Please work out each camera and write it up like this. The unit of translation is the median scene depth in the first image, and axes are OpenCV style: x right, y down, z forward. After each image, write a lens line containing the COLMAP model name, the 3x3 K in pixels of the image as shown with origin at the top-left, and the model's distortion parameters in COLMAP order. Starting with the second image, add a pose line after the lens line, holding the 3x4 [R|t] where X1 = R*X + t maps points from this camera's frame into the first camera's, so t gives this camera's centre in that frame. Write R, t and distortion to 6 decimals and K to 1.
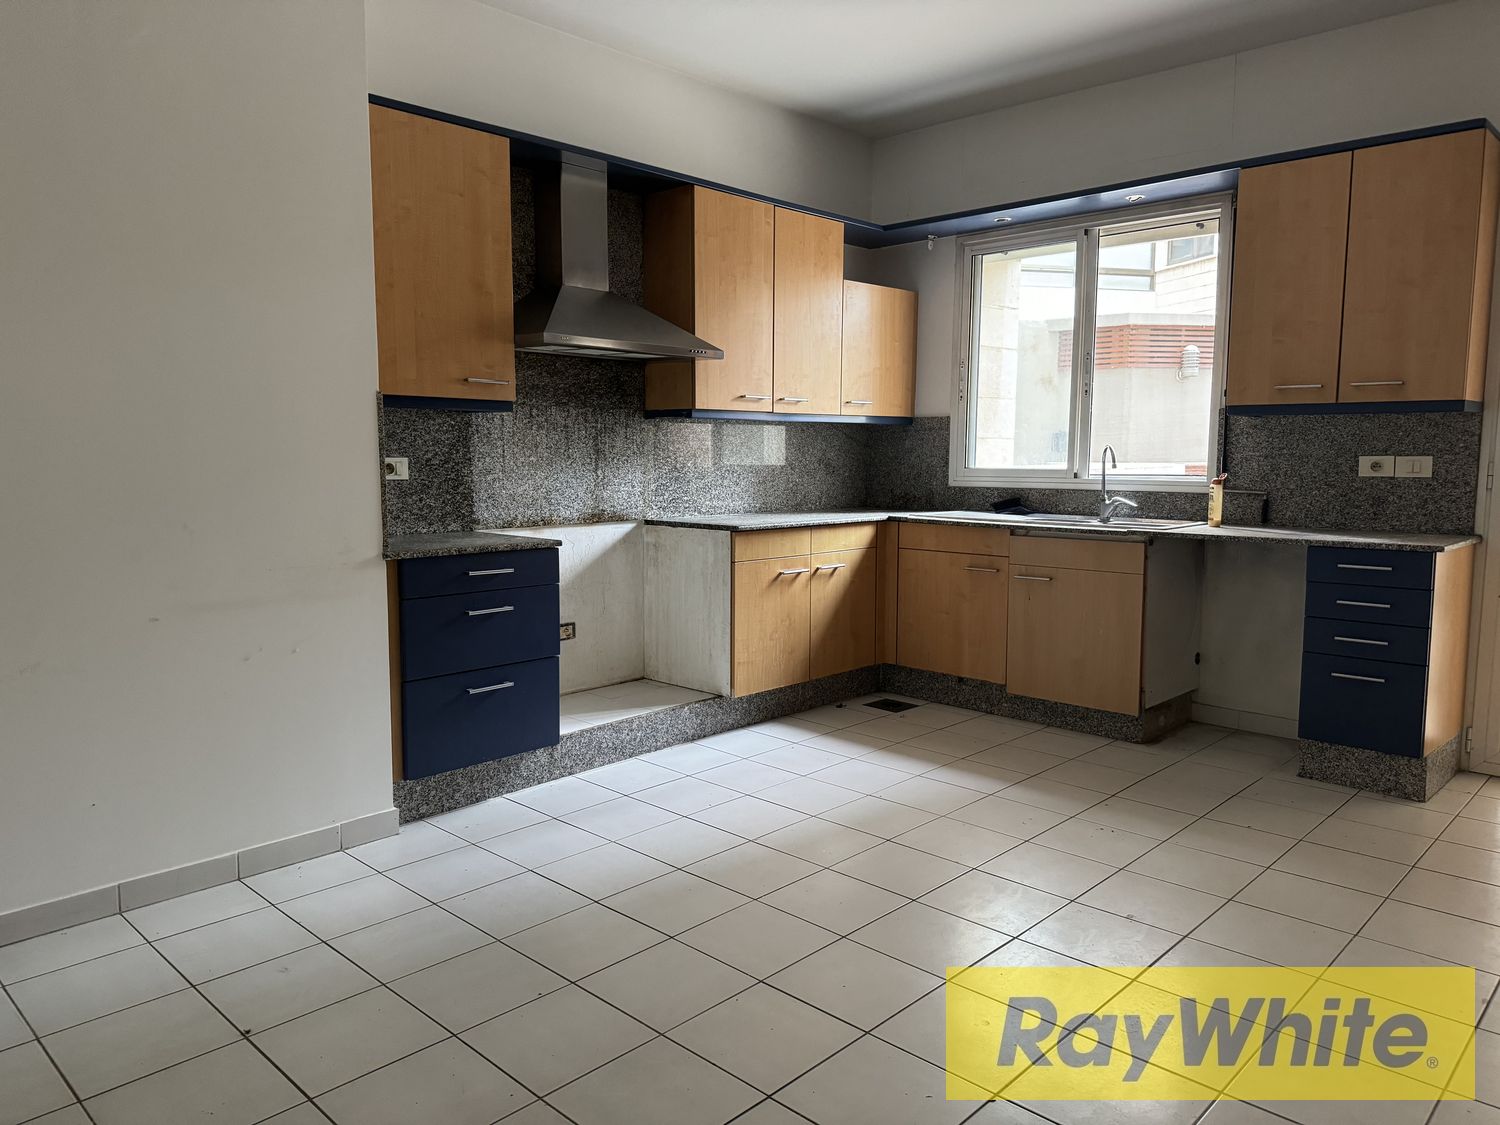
lens RADIAL K [[1051.4, 0, 746.5], [0, 1051.4, 576.3], [0, 0, 1]] dist [0.059826, -0.035977]
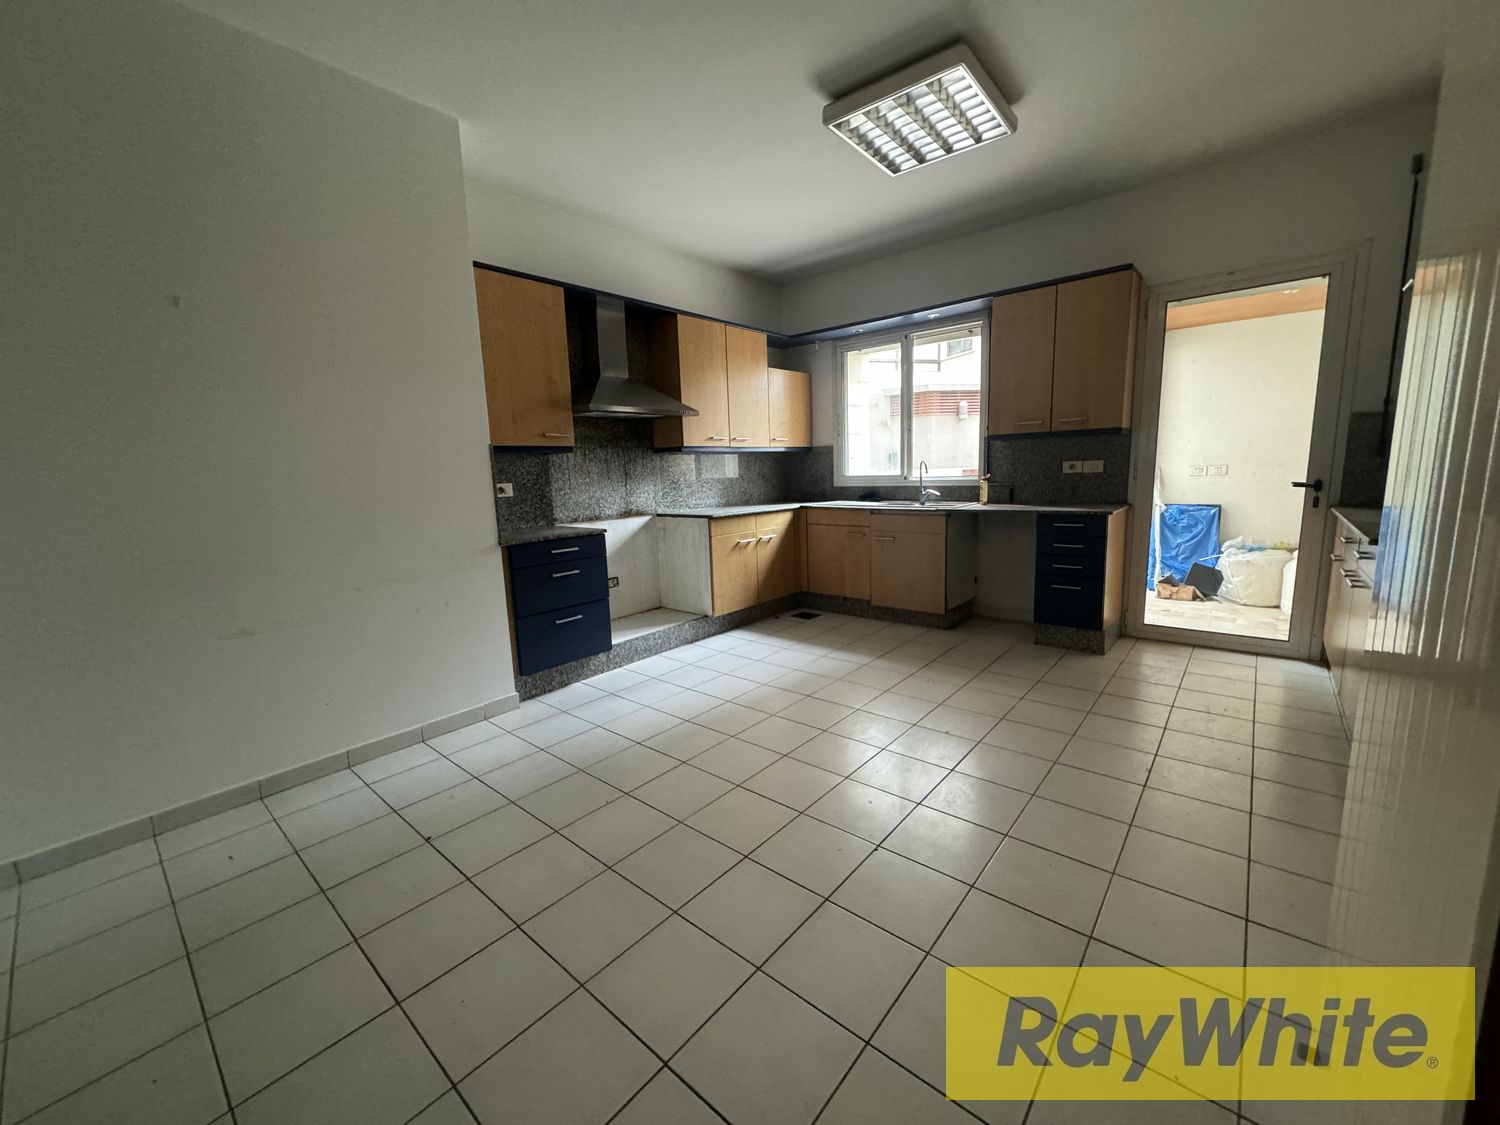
lens RADIAL K [[593.9, 0, 743.3], [0, 593.9, 565.5], [0, 0, 1]] dist [-0.004501, 0.001276]
pose [[0.998153, -0.044936, 0.040872, -0.000815], [0.043228, 0.998192, 0.041752, -0.005285], [-0.042674, -0.039908, 0.998292, 0.042097]]
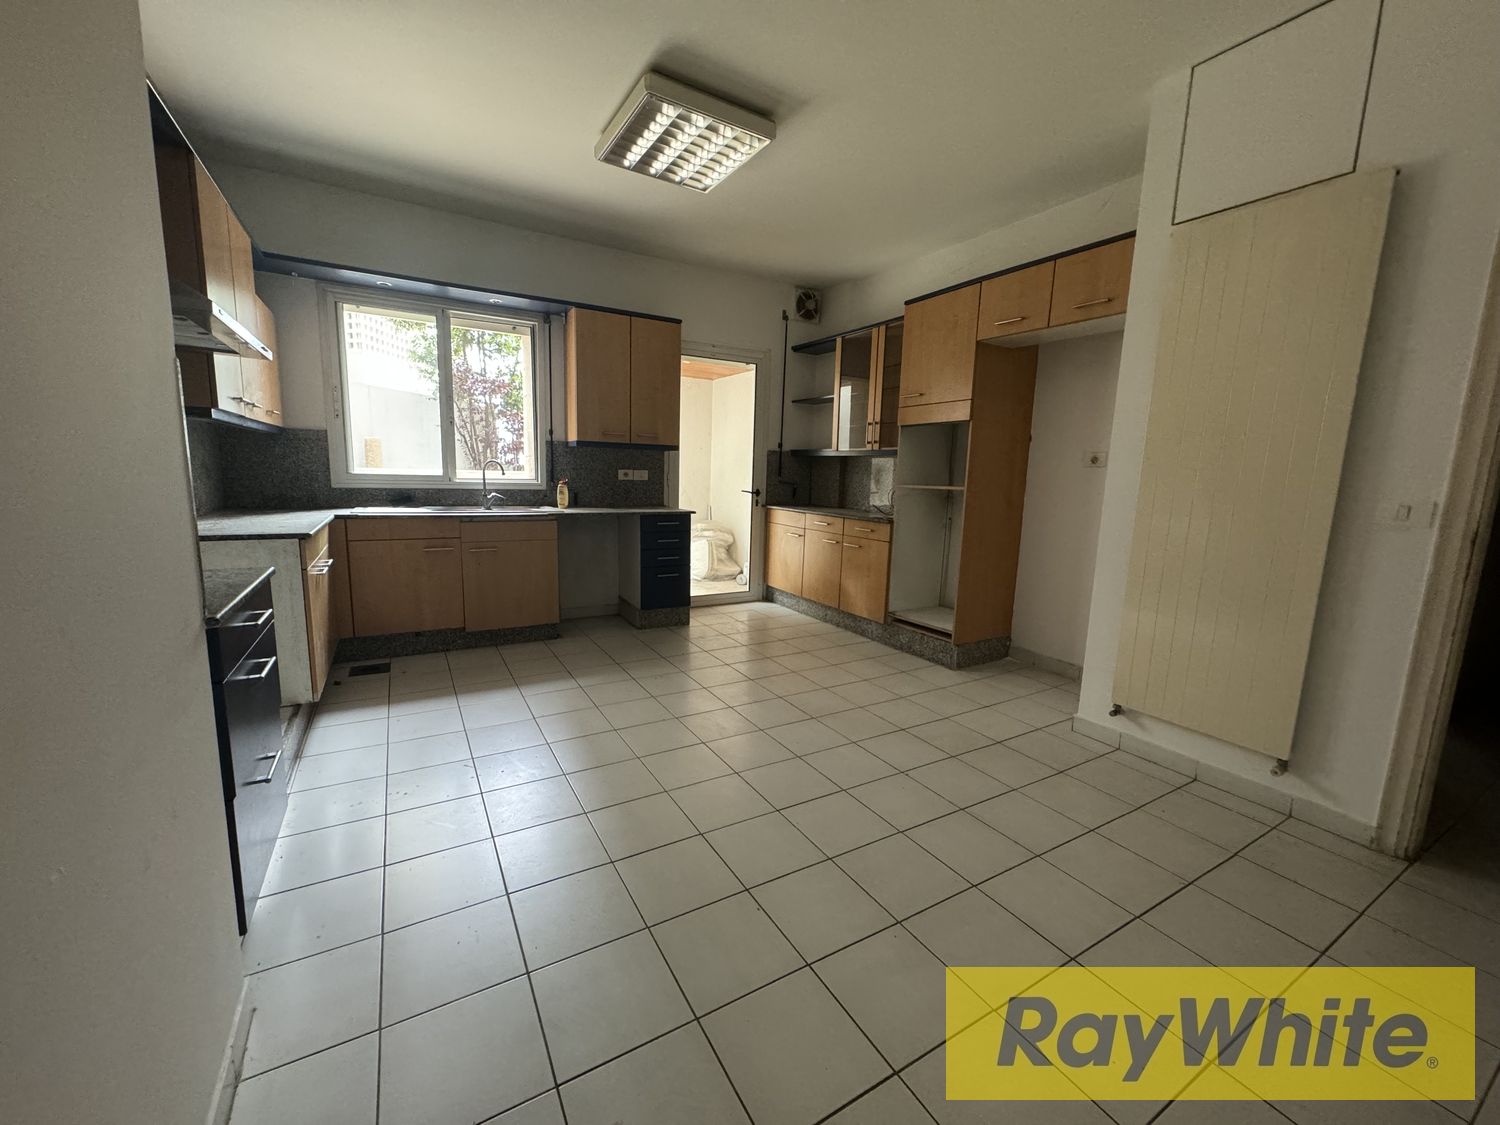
lens RADIAL K [[593.9, 0, 753.0], [0, 593.9, 563.8], [0, 0, 1]] dist [-0.004501, 0.001276]
pose [[0.277549, -0.144400, 0.949798, -0.491140], [0.088101, 0.988299, 0.124508, -0.058698], [-0.956663, 0.049121, 0.287023, 0.483758]]
